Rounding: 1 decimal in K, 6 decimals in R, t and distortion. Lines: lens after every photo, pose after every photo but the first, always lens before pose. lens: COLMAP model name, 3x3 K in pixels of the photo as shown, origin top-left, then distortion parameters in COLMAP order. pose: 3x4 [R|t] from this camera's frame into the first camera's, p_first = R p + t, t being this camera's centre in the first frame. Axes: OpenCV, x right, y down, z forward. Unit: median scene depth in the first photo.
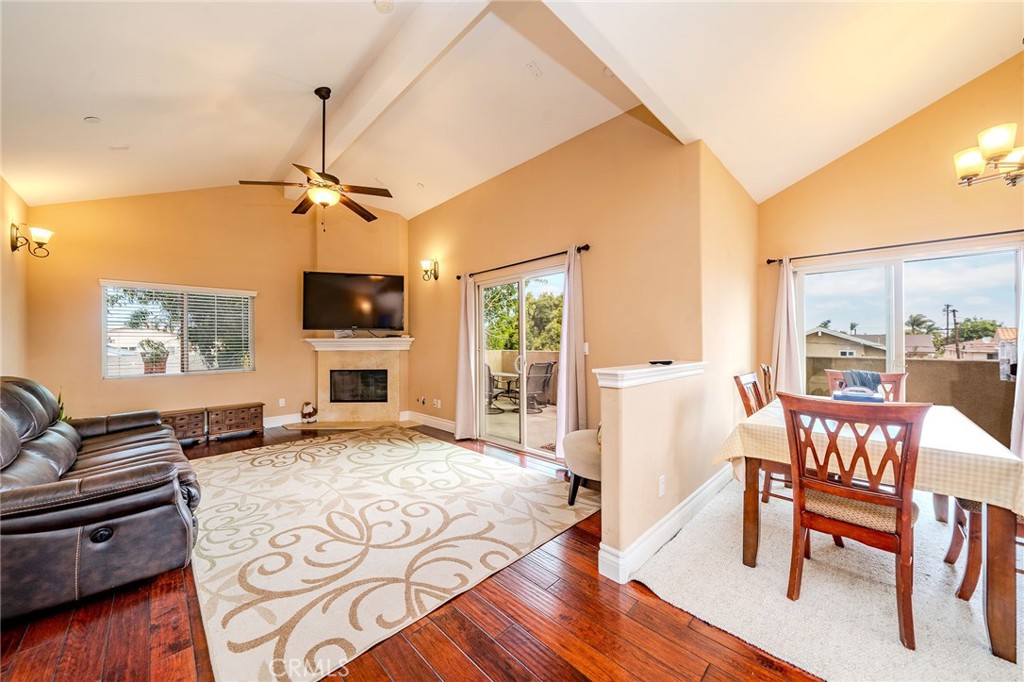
lens RADIAL K [[362.8, 0, 512.0], [0, 362.8, 341.0], [0, 0, 1]] dist [-0.003257, -0.000118]
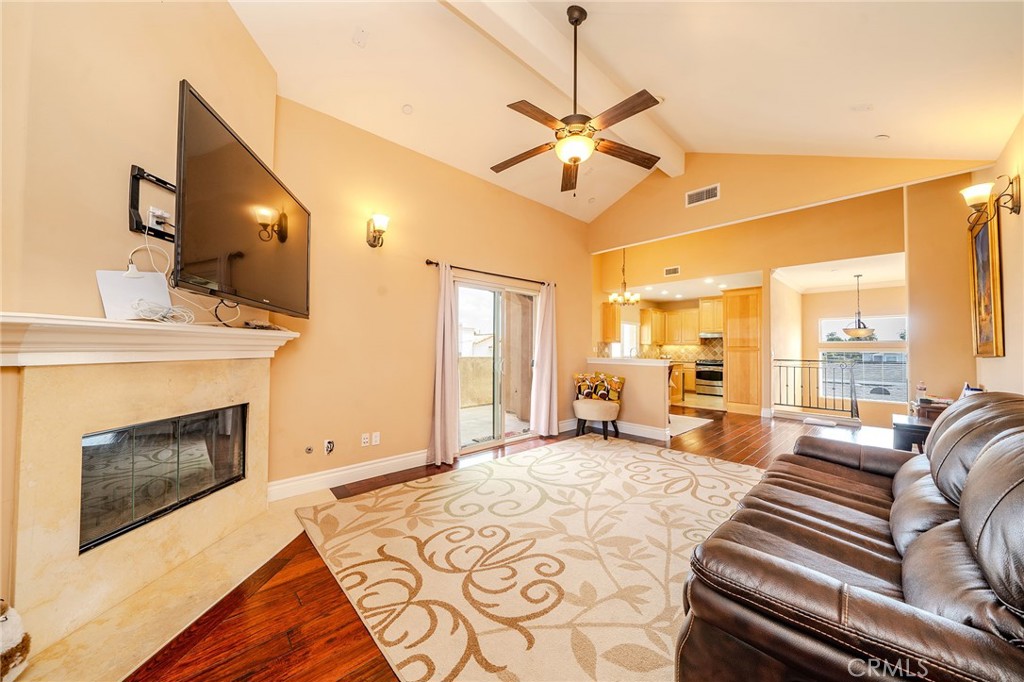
lens RADIAL K [[354.1, 0, 514.2], [0, 354.1, 339.4], [0, 0, 1]] dist [-0.001538, -0.000051]
pose [[0.030230, 0.034102, 0.998961, -0.942470], [-0.011174, 0.999367, -0.033777, 0.016901], [-0.999481, -0.010141, 0.030592, 0.832111]]
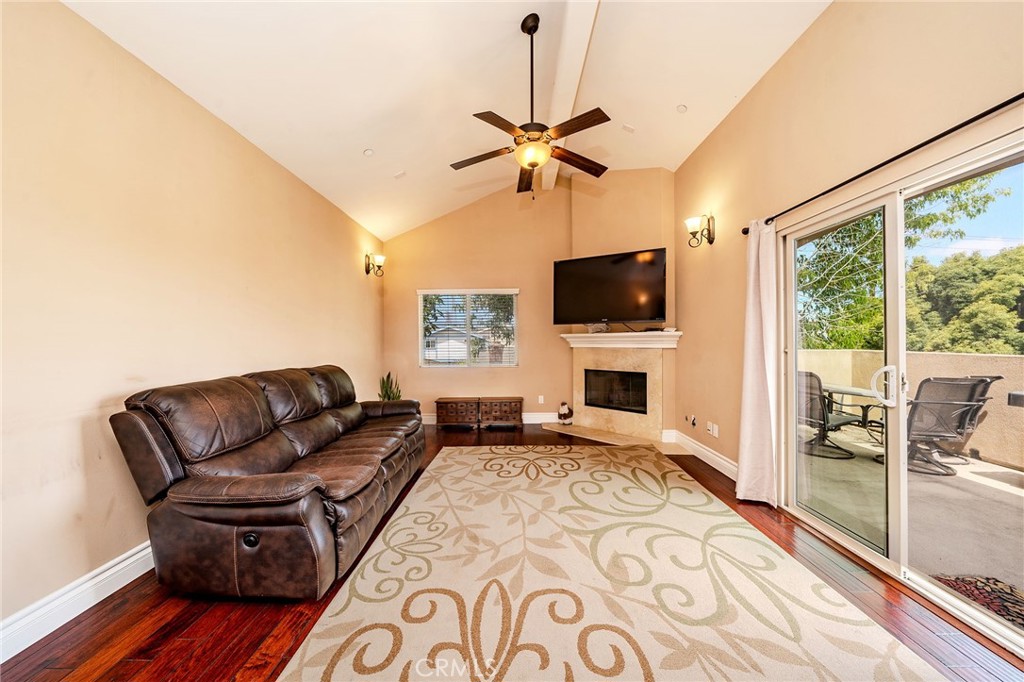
lens RADIAL K [[362.8, 0, 512.0], [0, 362.8, 341.0], [0, 0, 1]] dist [-0.003257, -0.000118]
pose [[0.698569, 0.002299, -0.715539, 0.014818], [0.006716, 0.999930, 0.009770, 0.001027], [0.715511, -0.011631, 0.698505, 0.308789]]
